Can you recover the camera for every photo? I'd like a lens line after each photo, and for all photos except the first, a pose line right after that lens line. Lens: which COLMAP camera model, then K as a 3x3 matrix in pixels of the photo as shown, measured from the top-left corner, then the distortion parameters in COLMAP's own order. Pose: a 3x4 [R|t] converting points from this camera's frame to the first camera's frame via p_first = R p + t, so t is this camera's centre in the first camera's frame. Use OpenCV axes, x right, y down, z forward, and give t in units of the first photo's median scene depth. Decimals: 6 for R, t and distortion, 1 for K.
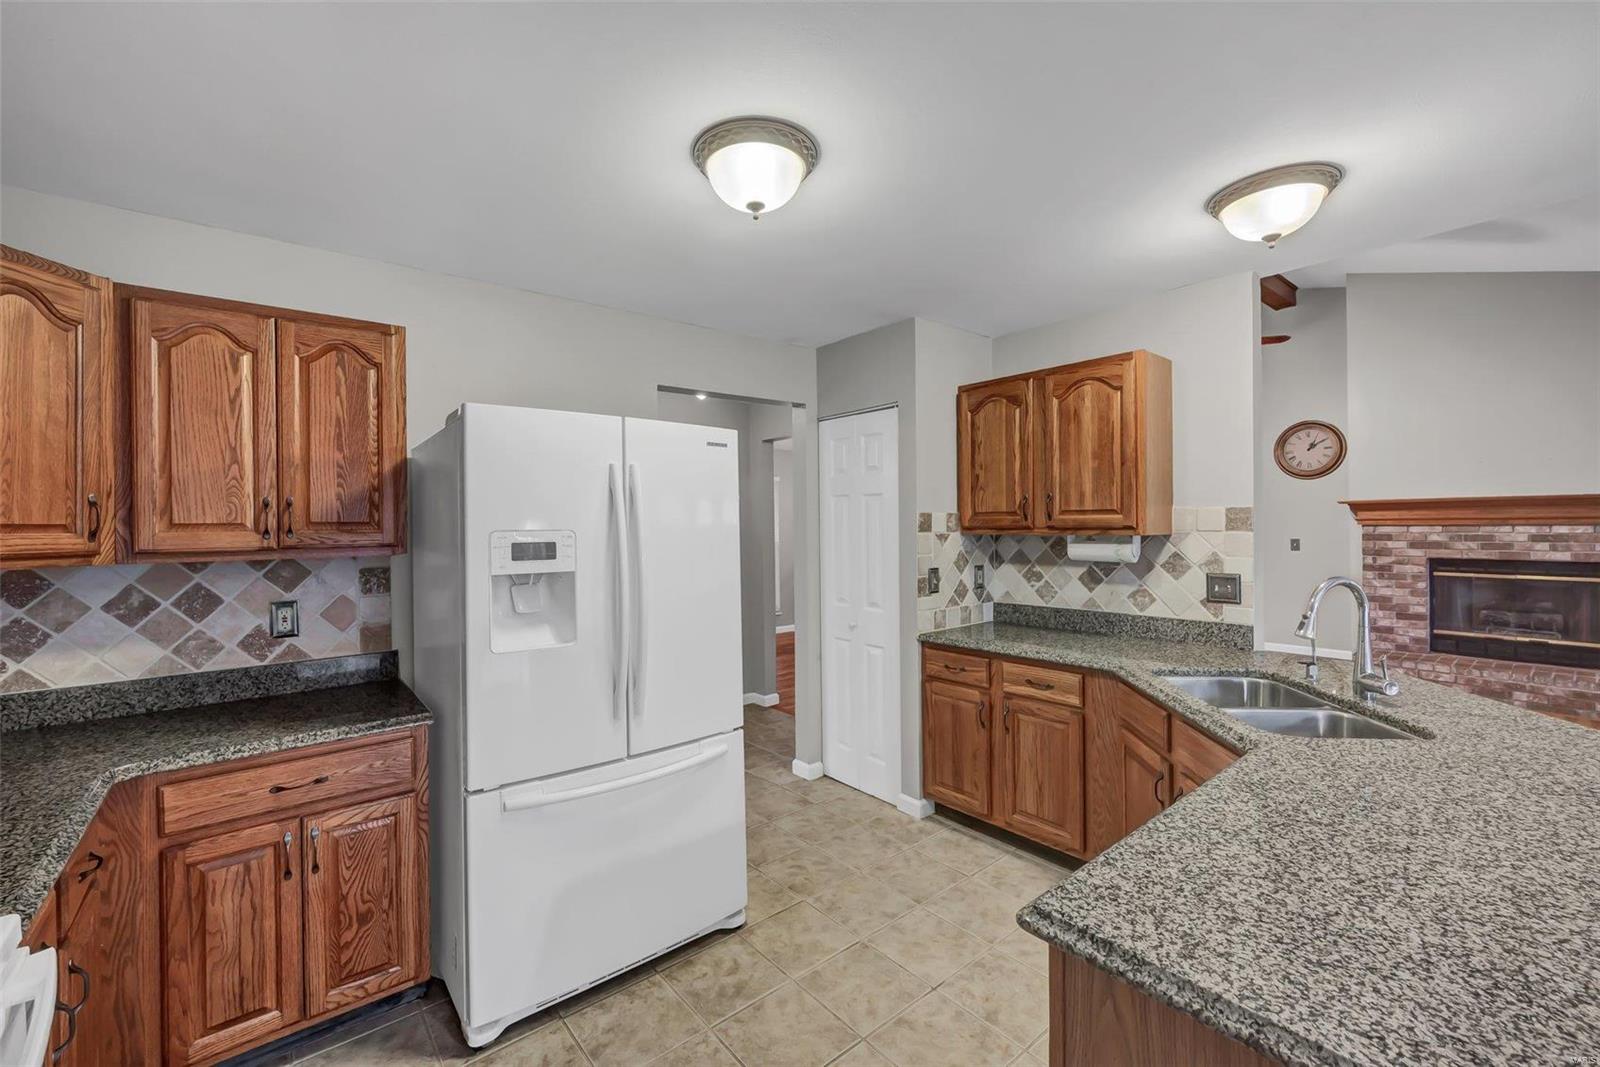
lens RADIAL K [[654.2, 0, 790.0], [0, 654.2, 524.9], [0, 0, 1]] dist [-0.000116, -0.000689]
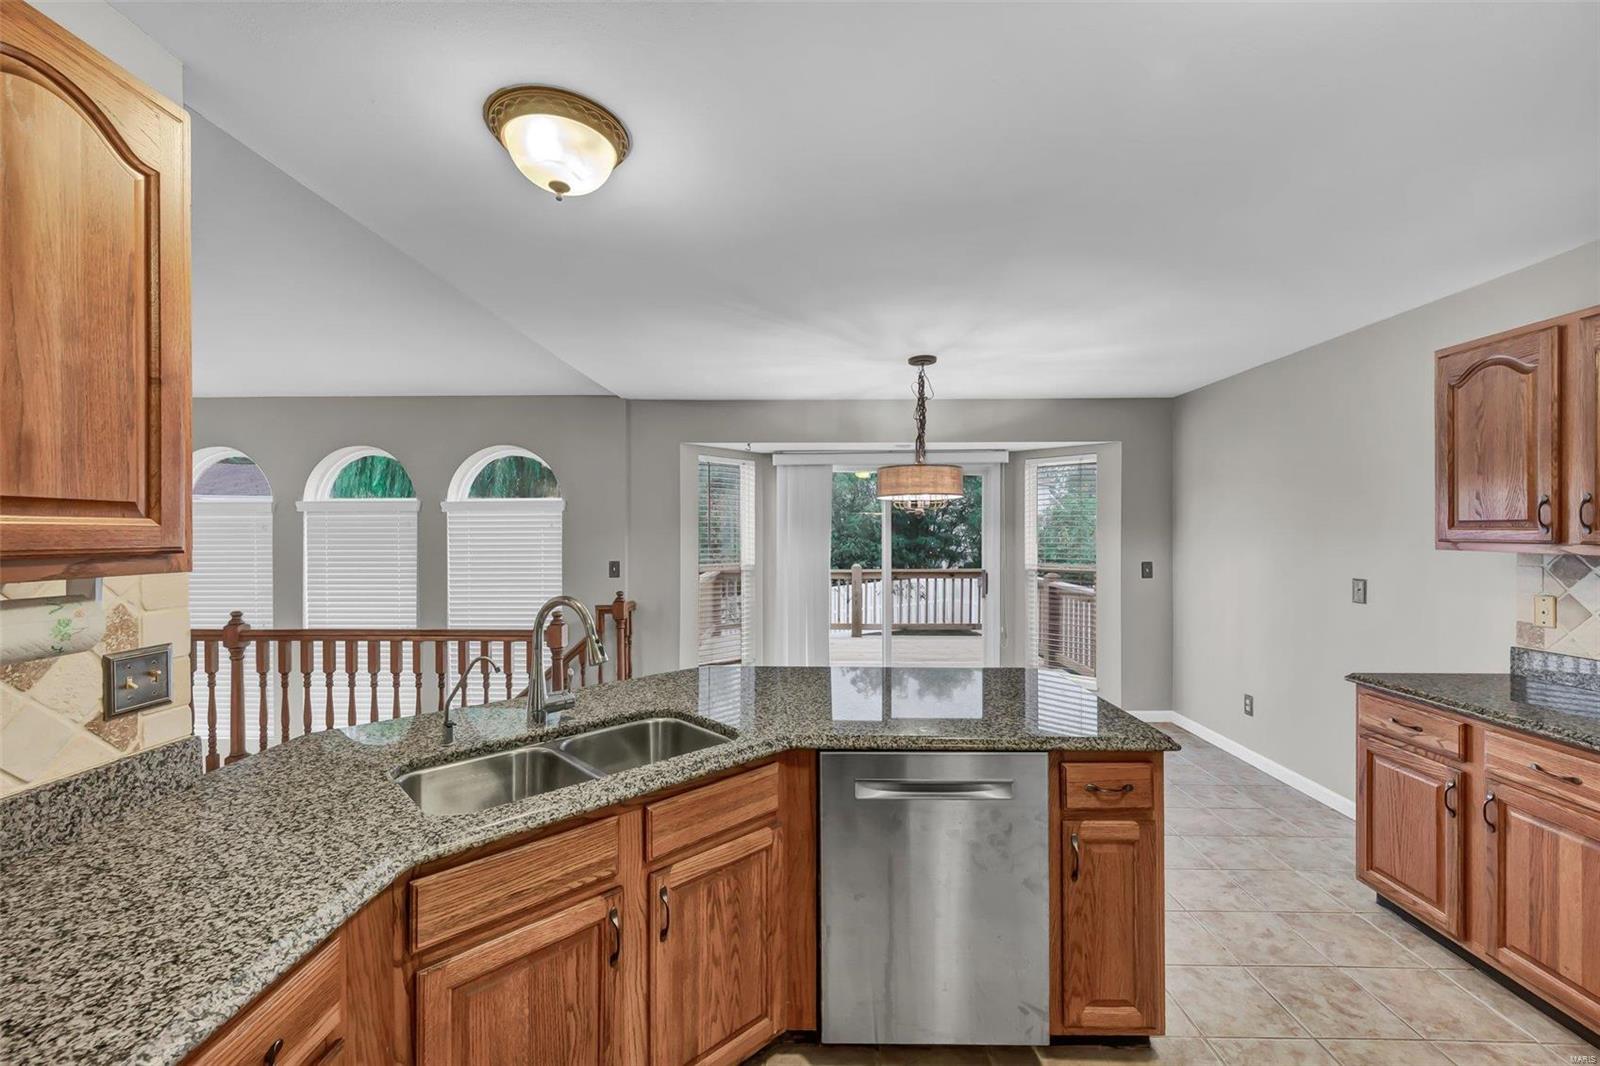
lens RADIAL K [[654.2, 0, 793.4], [0, 654.2, 531.1], [0, 0, 1]] dist [-0.000116, -0.000689]
pose [[-0.758924, 0.013795, 0.651033, -0.004262], [0.013894, 0.999891, -0.004990, -0.001358], [-0.651031, 0.005259, -0.759033, 1.015488]]
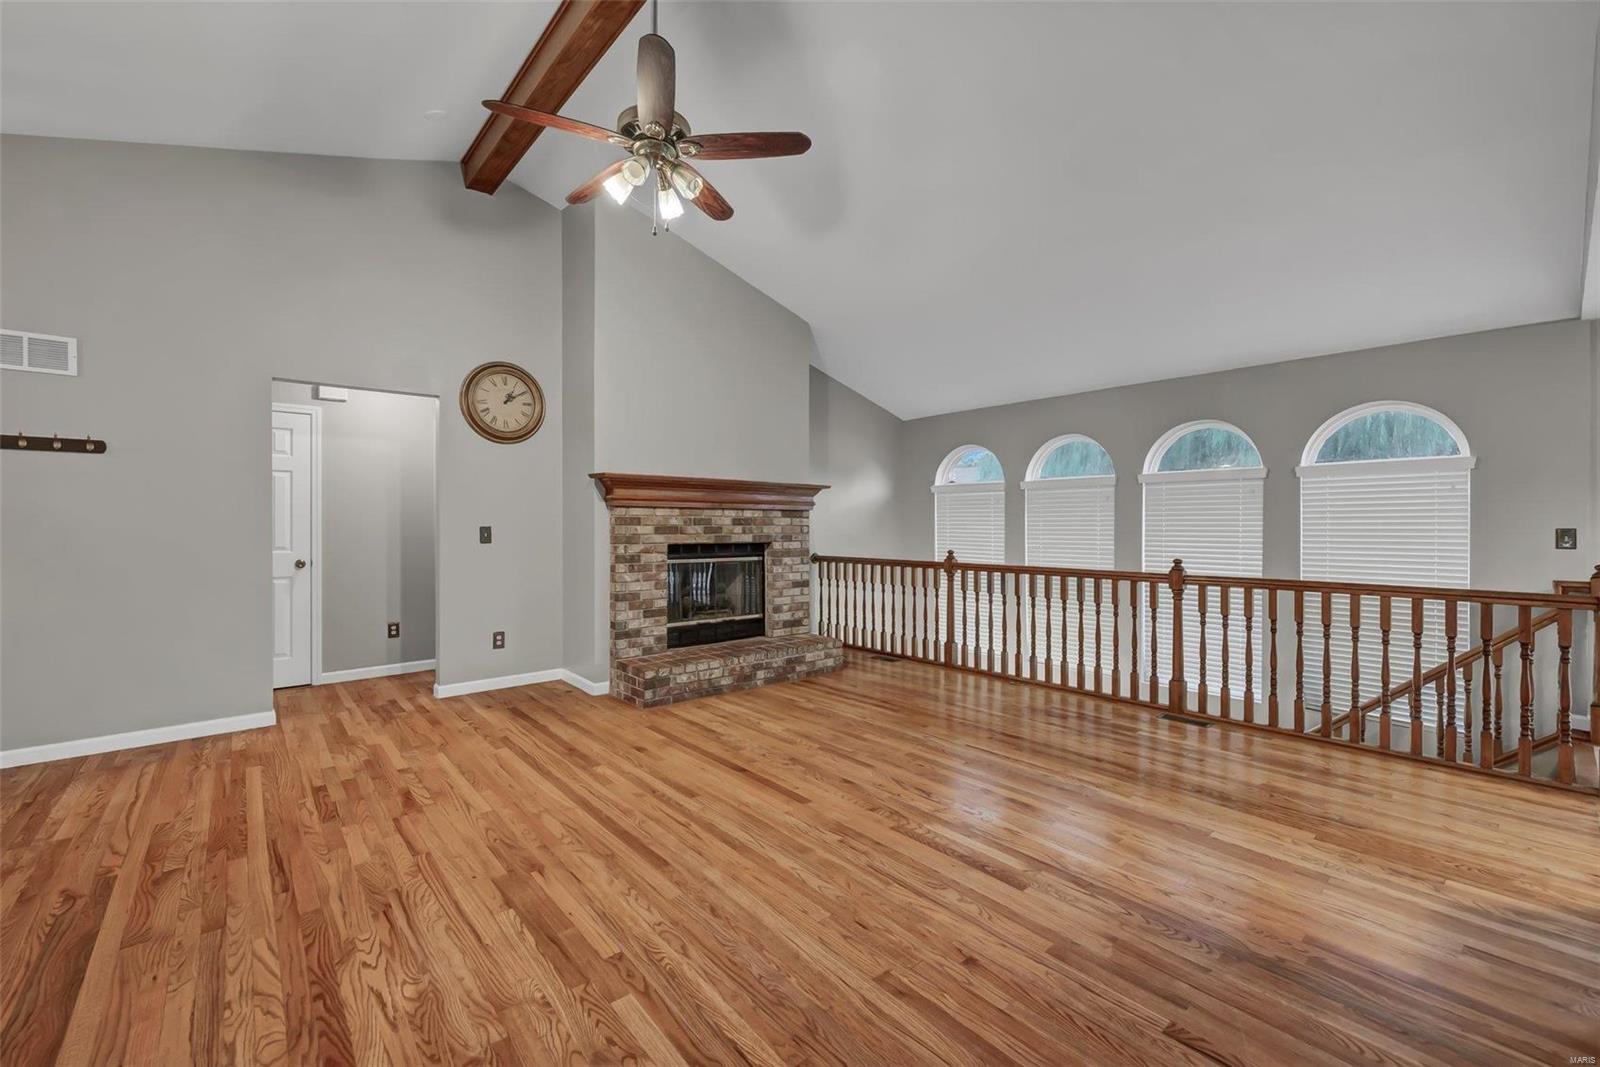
lens RADIAL K [[654.2, 0, 796.2], [0, 654.2, 526.9], [0, 0, 1]] dist [-0.000116, -0.000689]
pose [[-0.029619, 0.010486, 0.999506, 0.164254], [0.002486, 0.999943, -0.010417, 0.072175], [-0.999558, 0.002176, -0.029643, 1.676149]]
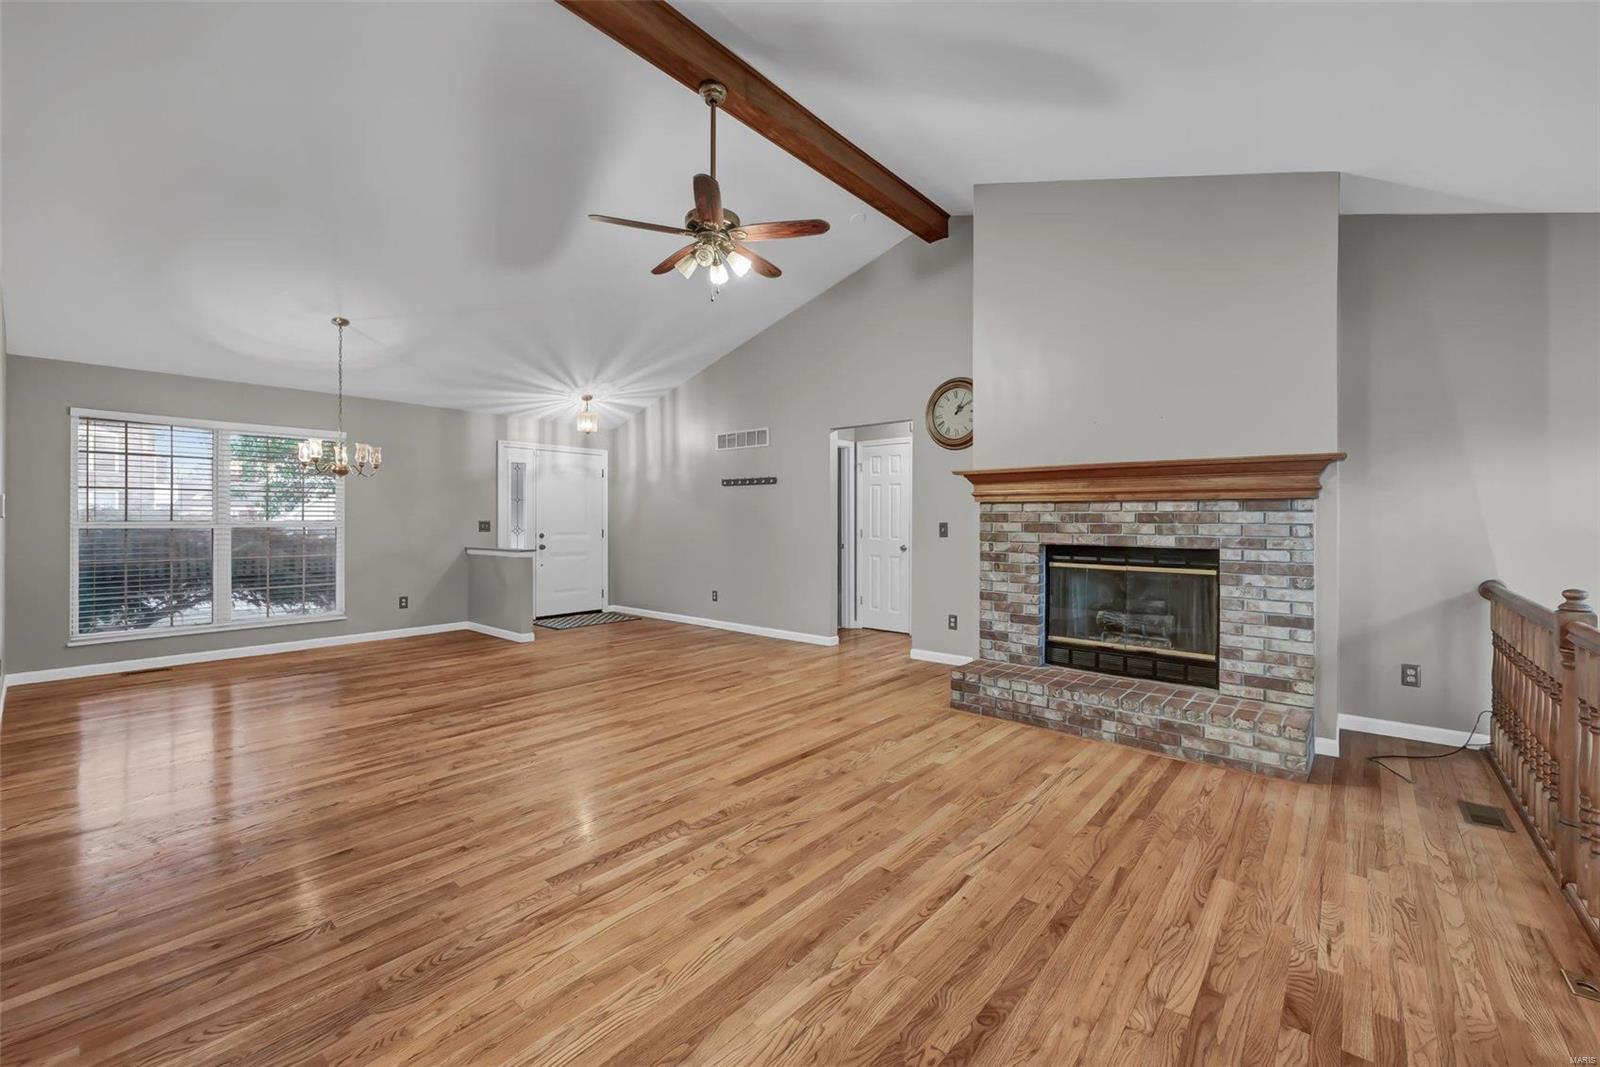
lens RADIAL K [[654.2, 0, 795.8], [0, 654.2, 521.1], [0, 0, 1]] dist [-0.000116, -0.000689]
pose [[0.983221, 0.015482, 0.181760, 1.073901], [-0.015528, 0.999879, -0.001171, 0.056193], [-0.181756, -0.001671, 0.983342, 0.561854]]
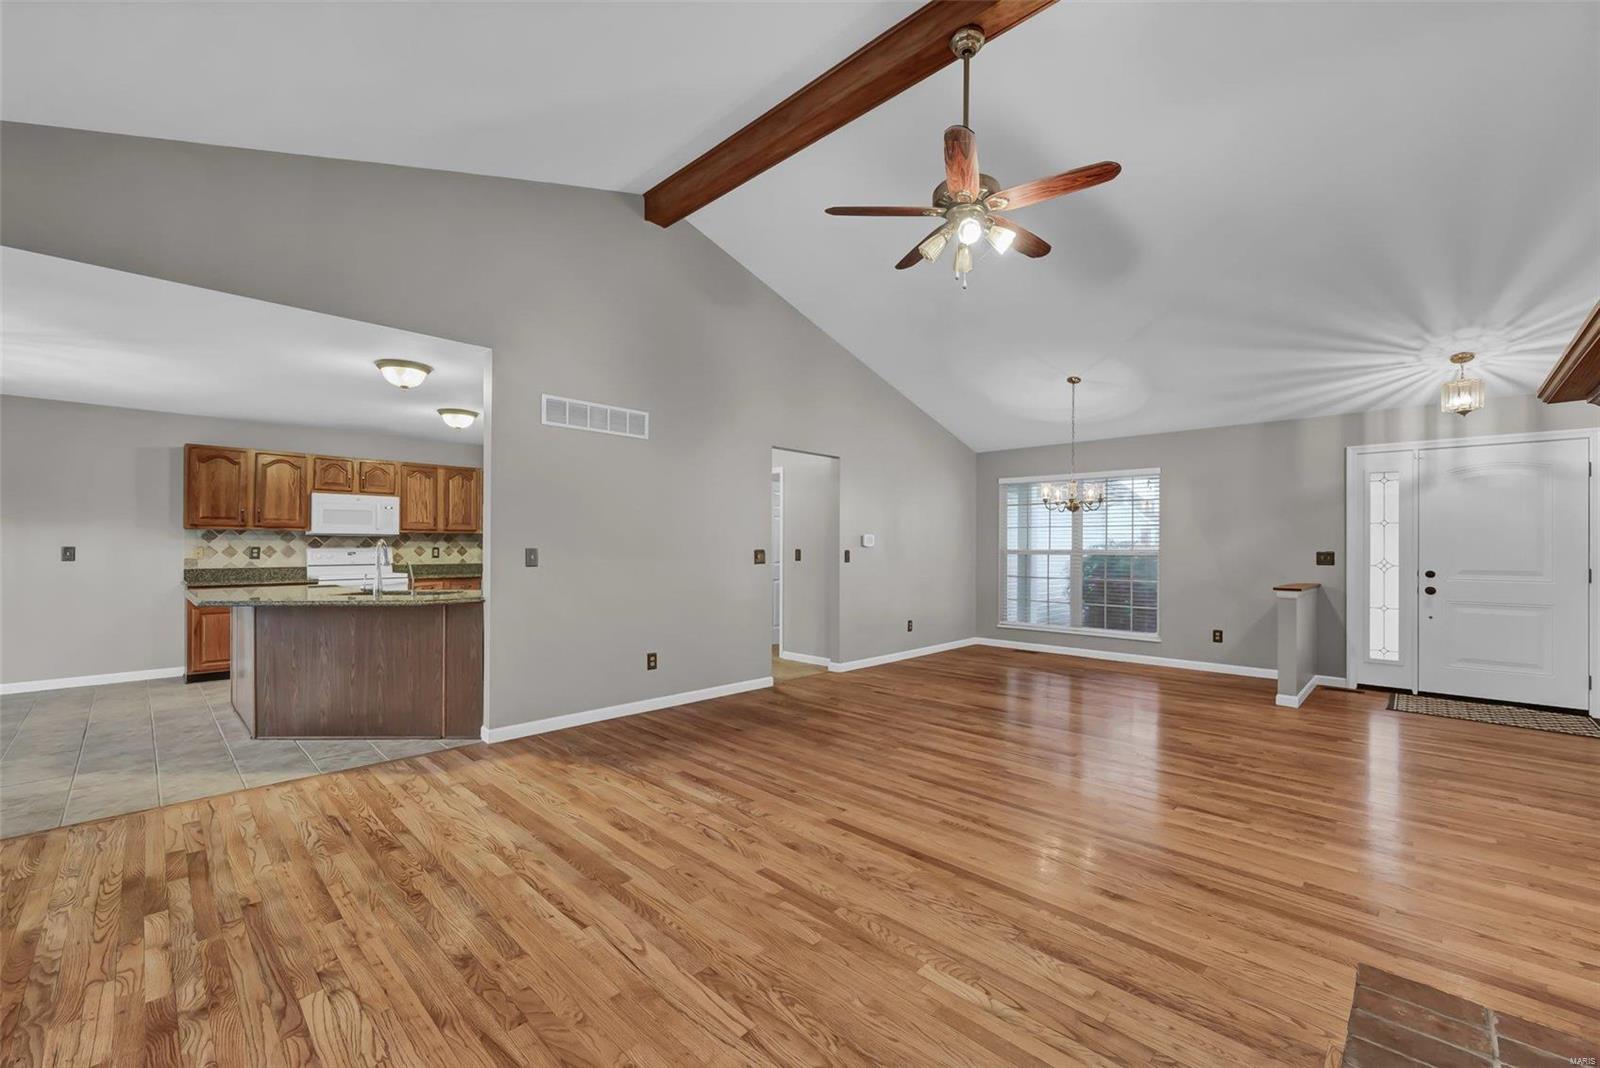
lens RADIAL K [[654.2, 0, 797.5], [0, 654.2, 542.4], [0, 0, 1]] dist [-0.000116, -0.000689]
pose [[0.117546, 0.008722, -0.993029, 2.193348], [-0.009172, 0.999928, 0.007697, 0.042103], [0.993025, 0.008203, 0.117618, 1.456579]]
